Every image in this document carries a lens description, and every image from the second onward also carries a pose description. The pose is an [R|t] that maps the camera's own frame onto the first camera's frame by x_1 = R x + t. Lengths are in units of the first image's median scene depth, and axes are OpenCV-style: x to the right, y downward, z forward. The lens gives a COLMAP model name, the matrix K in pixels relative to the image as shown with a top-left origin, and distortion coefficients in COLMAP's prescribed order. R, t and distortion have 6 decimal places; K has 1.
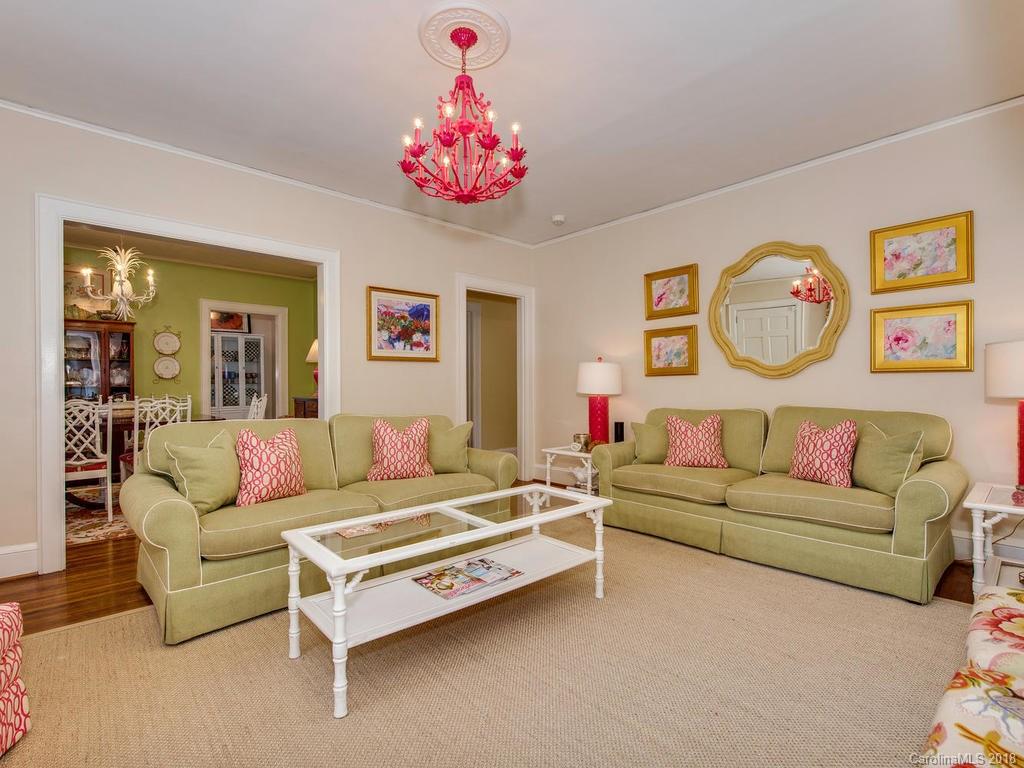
lens RADIAL K [[495.6, 0, 511.8], [0, 495.6, 384.5], [0, 0, 1]] dist [0.001605, -0.003360]
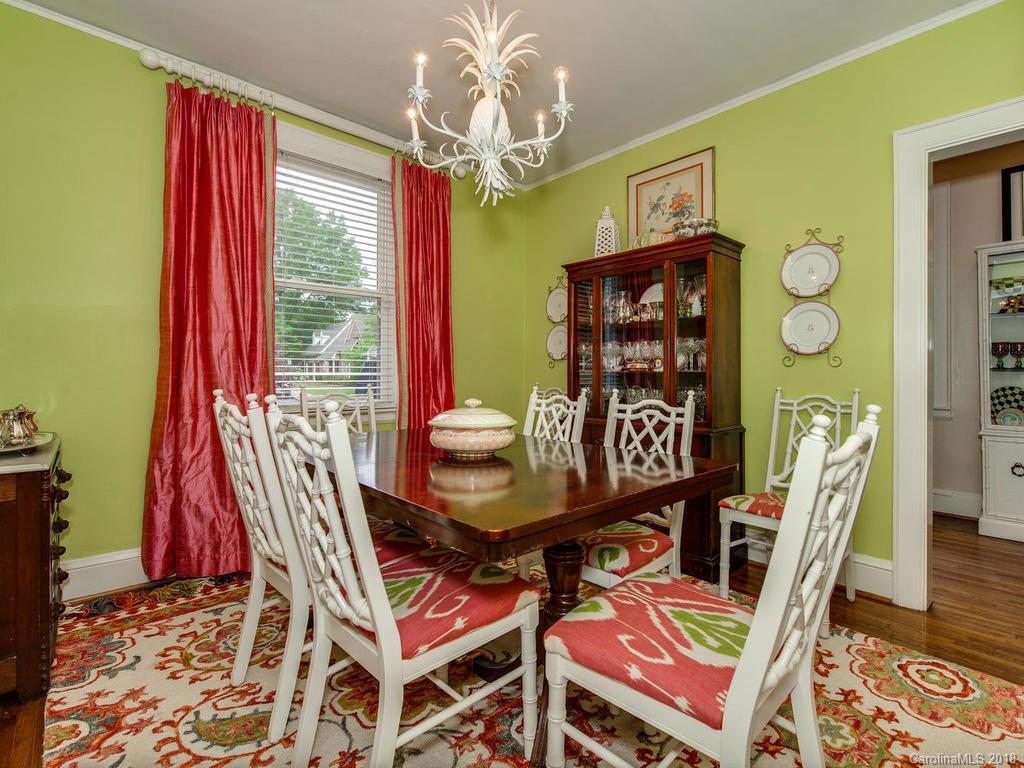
lens RADIAL K [[495.6, 0, 512.1], [0, 495.6, 376.7], [0, 0, 1]] dist [0.001605, -0.003360]
pose [[-0.003409, 0.014074, -0.999895, -0.270834], [0.003782, 0.999894, 0.014061, 0.000598], [0.999987, -0.003734, -0.003462, 0.750370]]
